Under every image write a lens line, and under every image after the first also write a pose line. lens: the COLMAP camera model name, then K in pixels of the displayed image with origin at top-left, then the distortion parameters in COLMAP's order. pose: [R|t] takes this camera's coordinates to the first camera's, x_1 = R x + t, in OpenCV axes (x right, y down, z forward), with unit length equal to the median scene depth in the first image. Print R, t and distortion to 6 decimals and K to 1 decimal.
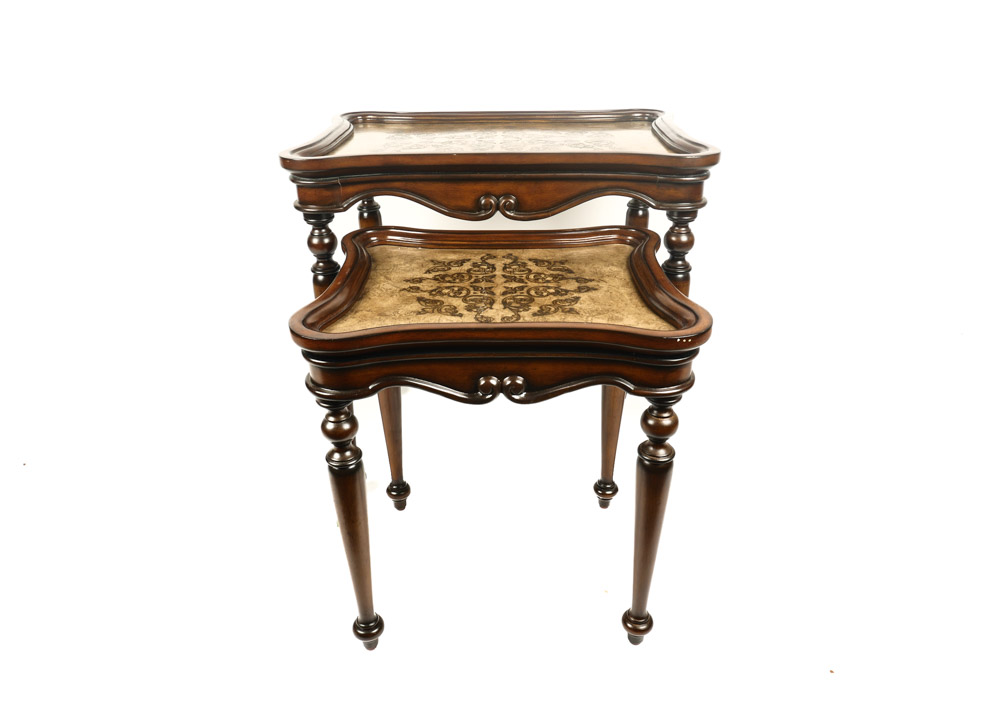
lens RADIAL K [[723.5, 0, 497.9], [0, 723.5, 368.2], [0, 0, 1]] dist [-0.032045, -0.000312]
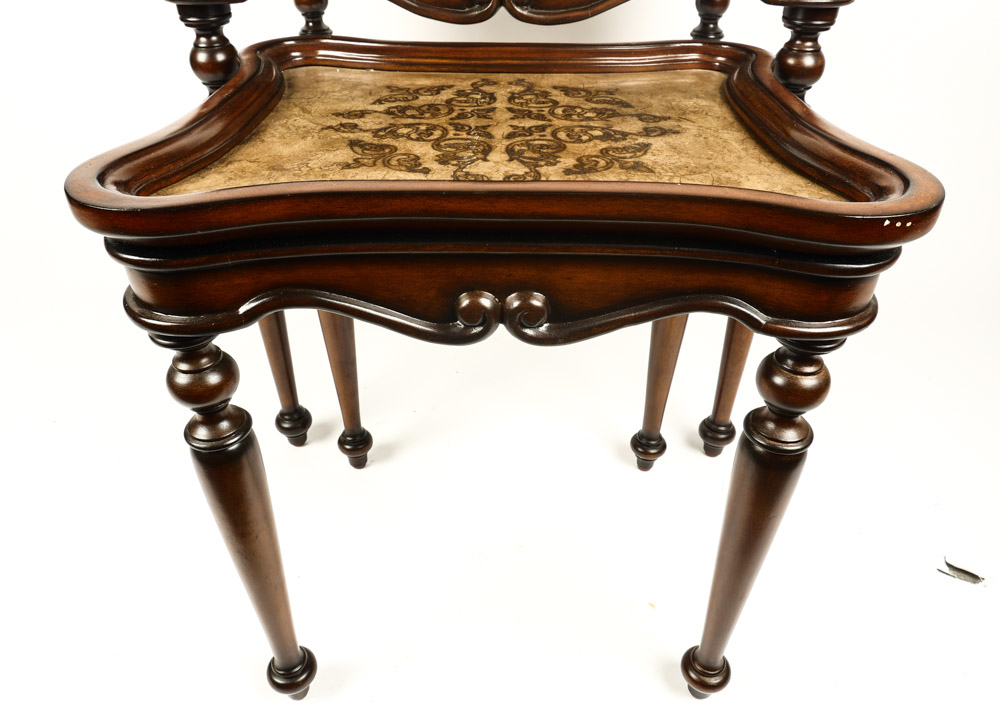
lens RADIAL K [[723.5, 0, 497.9], [0, 723.5, 368.2], [0, 0, 1]] dist [-0.032045, -0.000312]
pose [[0.999861, 0.016552, -0.002114, 0.003269], [-0.016090, 0.989930, 0.140637, -0.005798], [0.004421, -0.140583, 0.990059, 0.408324]]
